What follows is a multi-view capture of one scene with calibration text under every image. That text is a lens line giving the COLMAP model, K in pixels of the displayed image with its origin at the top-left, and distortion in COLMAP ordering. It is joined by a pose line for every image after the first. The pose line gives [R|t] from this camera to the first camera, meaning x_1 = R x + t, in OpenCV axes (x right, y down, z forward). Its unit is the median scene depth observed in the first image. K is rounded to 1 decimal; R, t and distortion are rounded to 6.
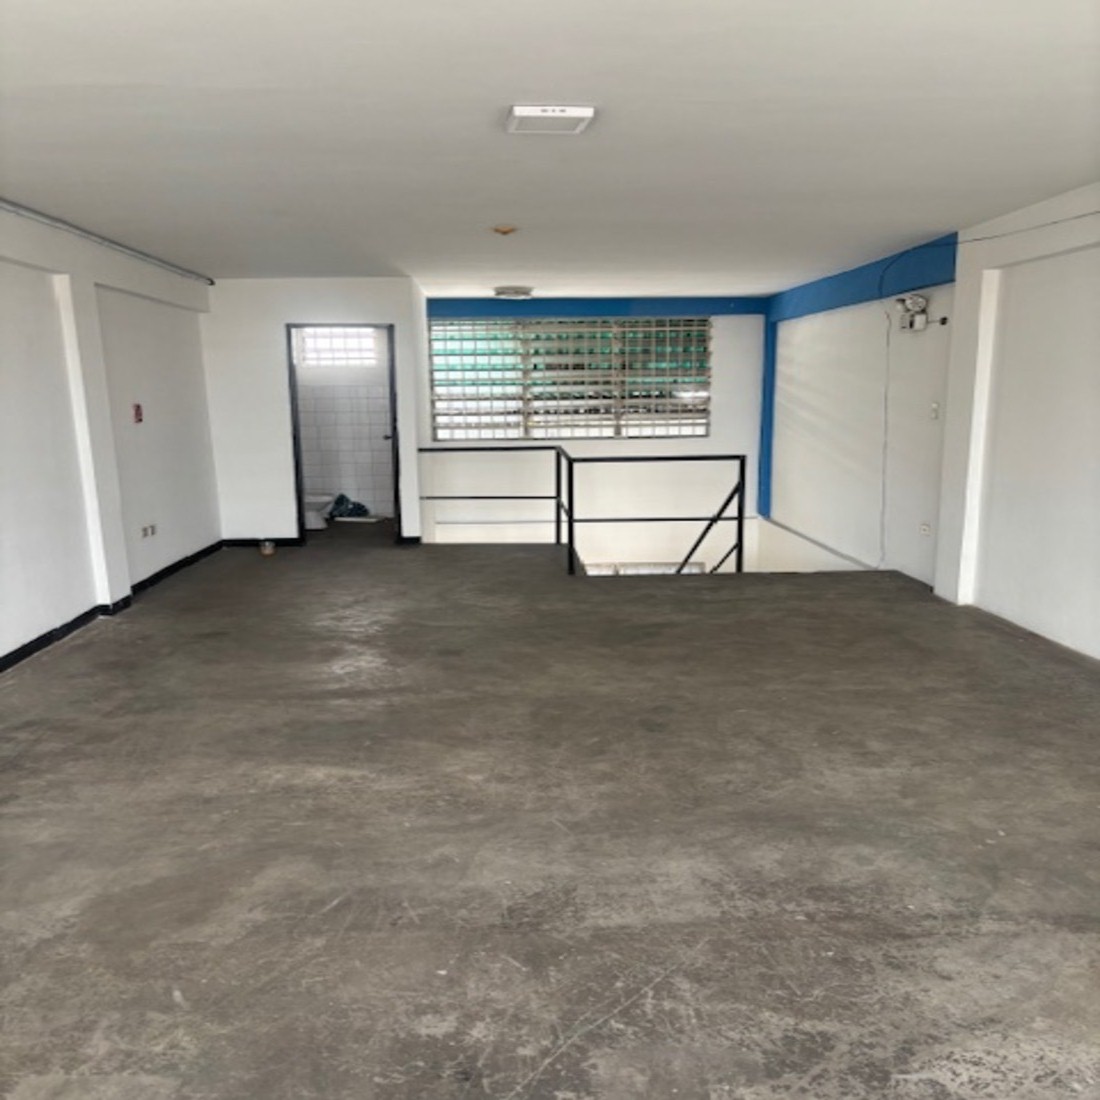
lens RADIAL K [[1076.7, 0, 547.1], [0, 1076.7, 657.1], [0, 0, 1]] dist [0.093290, -0.206618]
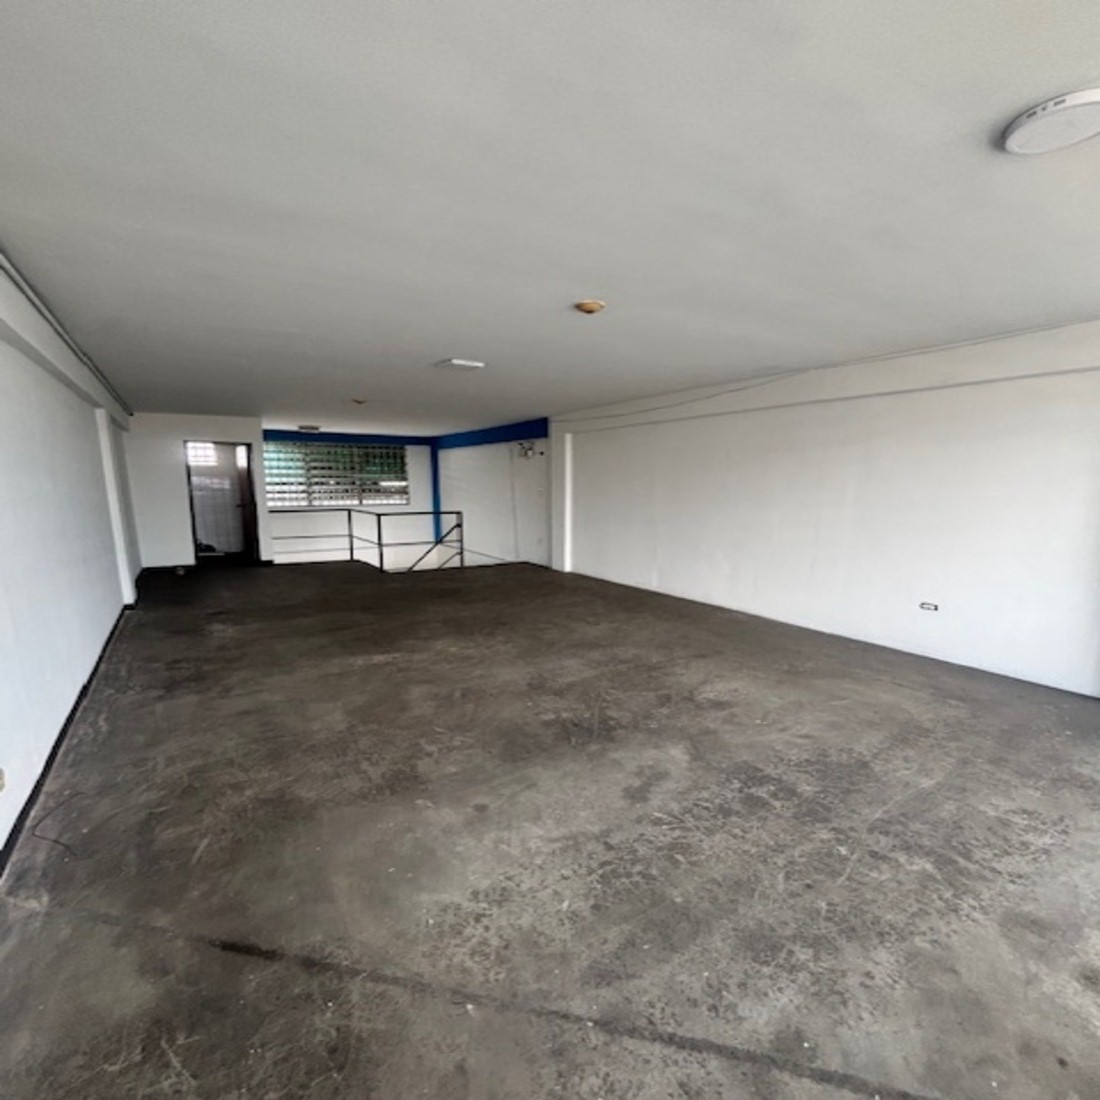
lens RADIAL K [[578.9, 0, 551.2], [0, 578.9, 596.7], [0, 0, 1]] dist [0.000634, -0.001276]
pose [[0.870307, -0.084188, 0.485261, -0.286376], [0.108033, 0.993919, -0.021319, 0.031640], [-0.480516, 0.070978, 0.874109, -0.093311]]
